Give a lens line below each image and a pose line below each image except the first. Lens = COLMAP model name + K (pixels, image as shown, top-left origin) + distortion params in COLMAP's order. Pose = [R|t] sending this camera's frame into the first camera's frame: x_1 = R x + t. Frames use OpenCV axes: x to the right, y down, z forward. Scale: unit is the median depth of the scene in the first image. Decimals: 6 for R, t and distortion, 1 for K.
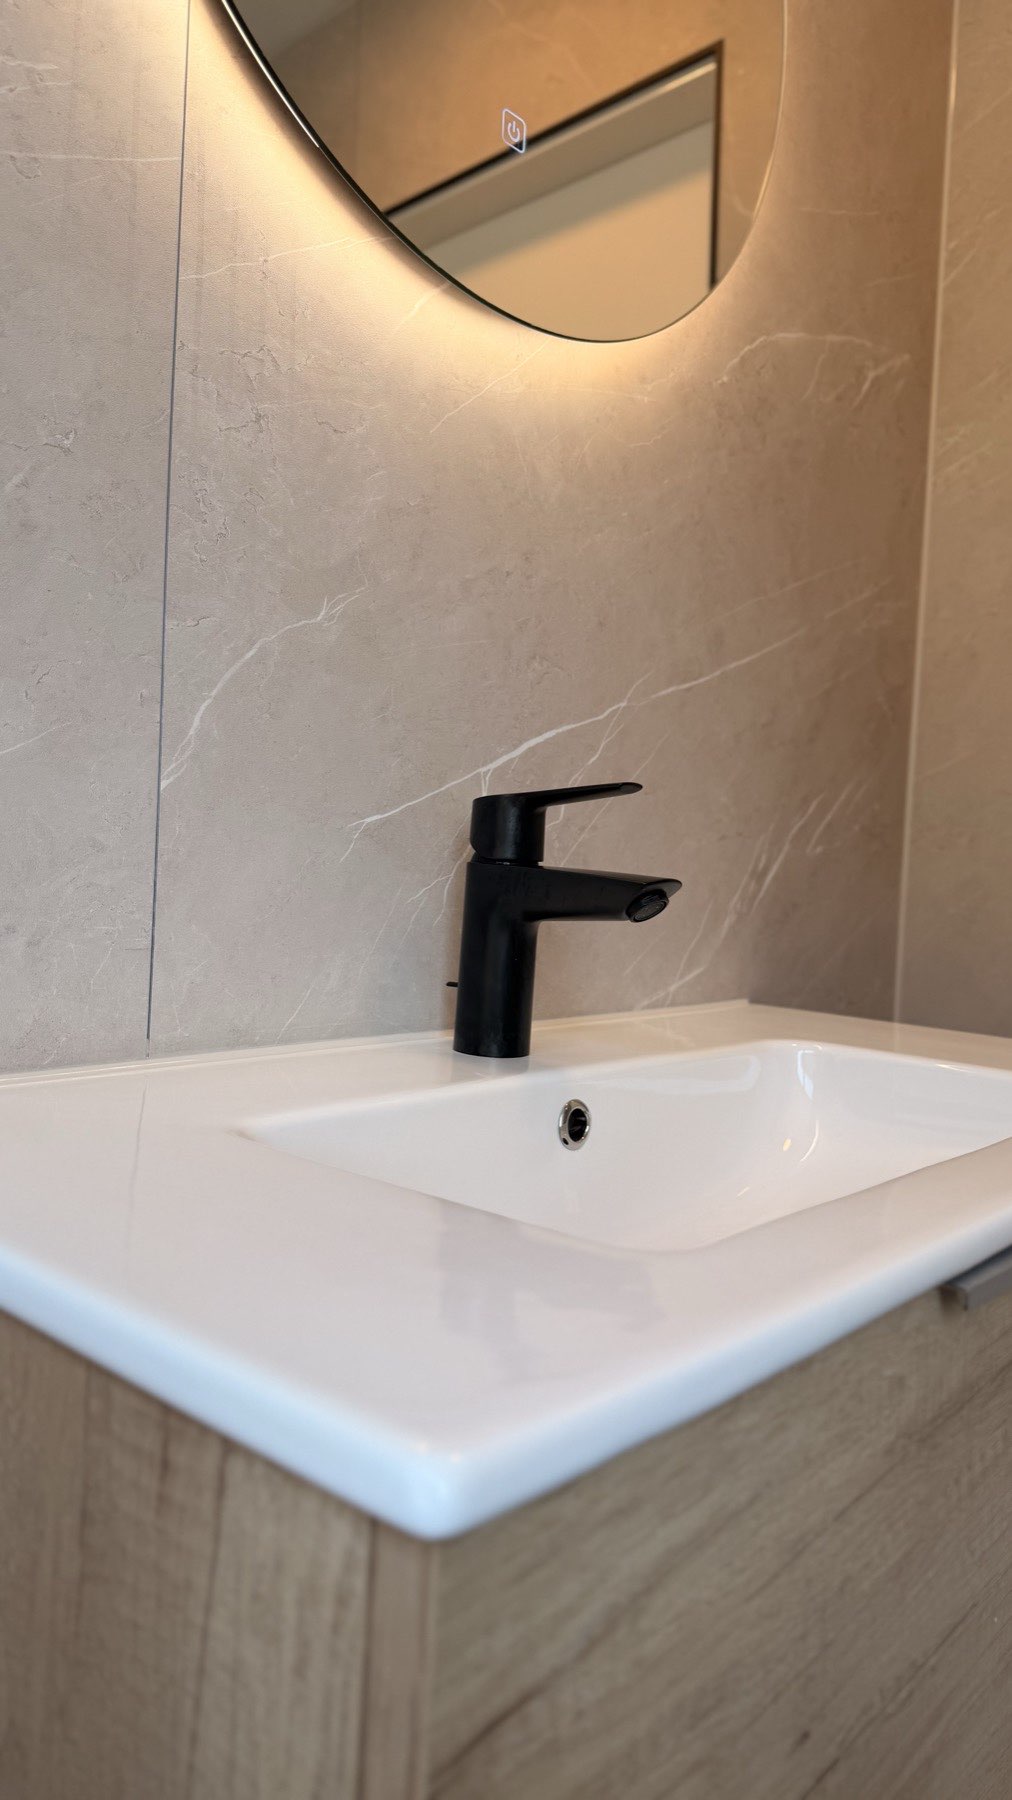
lens RADIAL K [[1279.6, 0, 490.9], [0, 1279.6, 886.7], [0, 0, 1]] dist [0.050178, -0.039284]
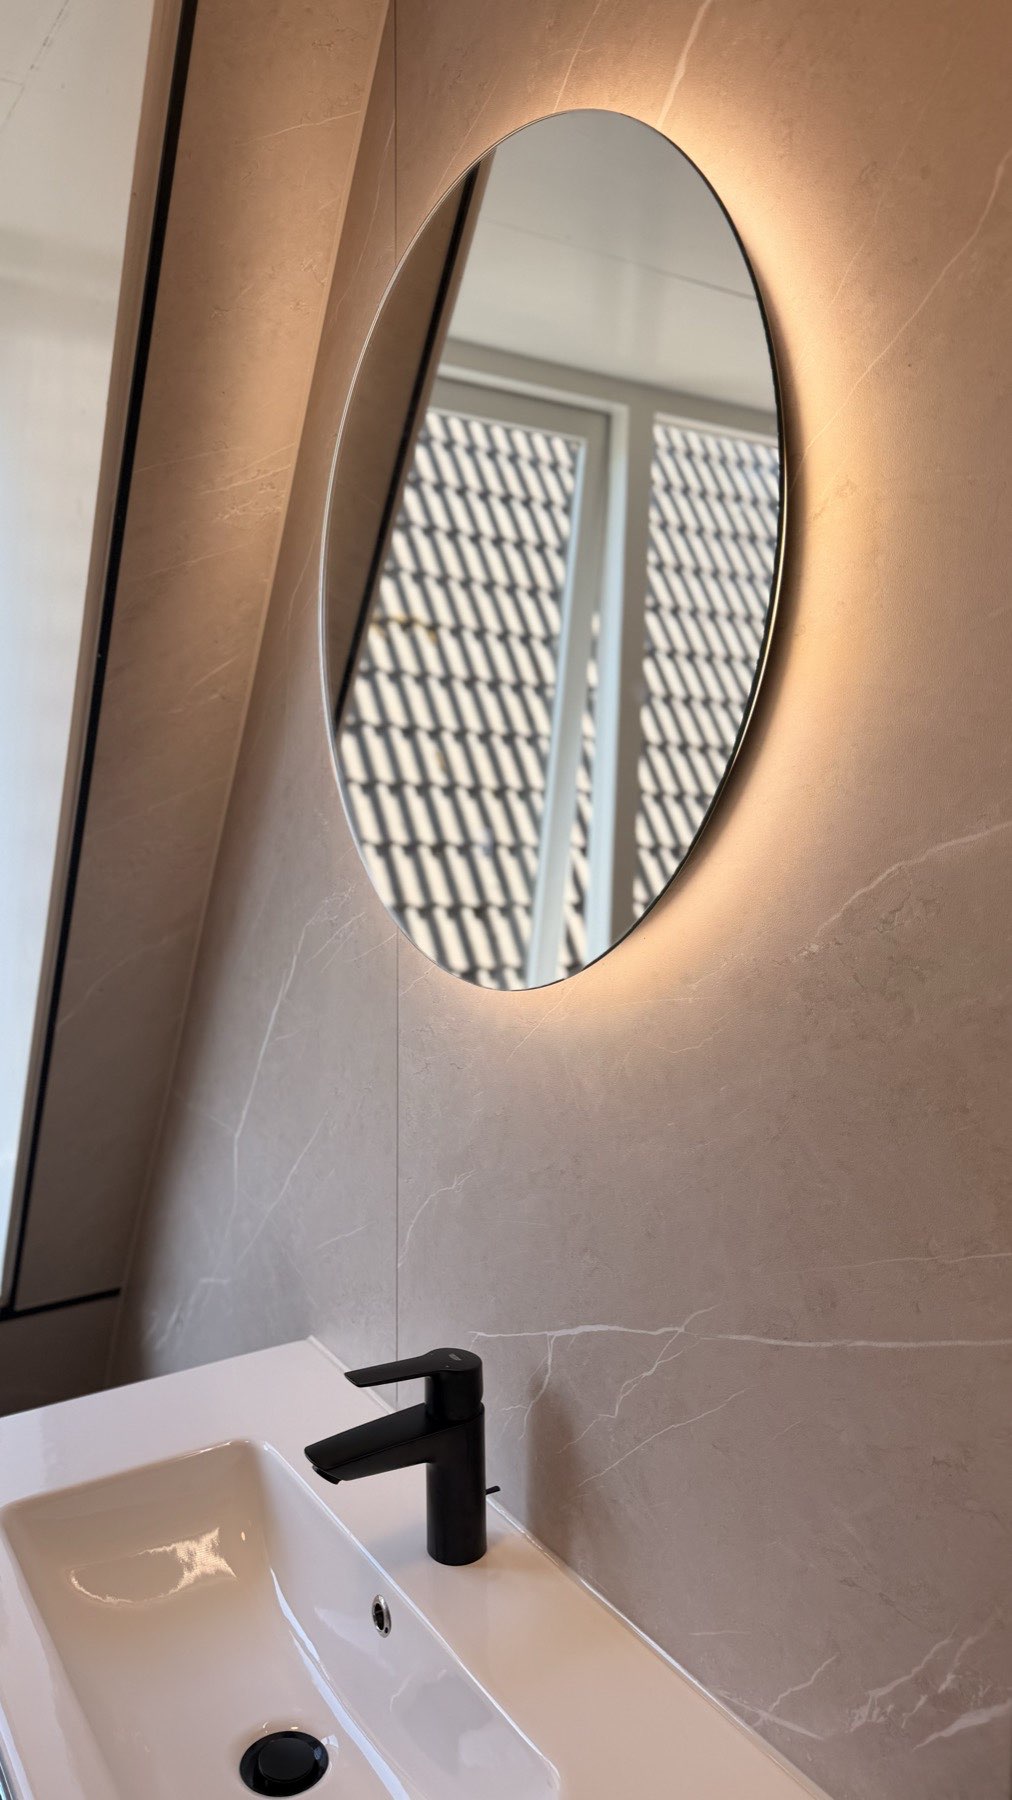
lens RADIAL K [[1279.6, 0, 505.4], [0, 1279.6, 913.5], [0, 0, 1]] dist [0.050178, -0.039284]
pose [[-0.255893, 0.050099, -0.965406, 1.010176], [-0.052469, 0.996464, 0.065618, -0.495659], [0.965280, 0.067445, -0.252360, 1.113111]]
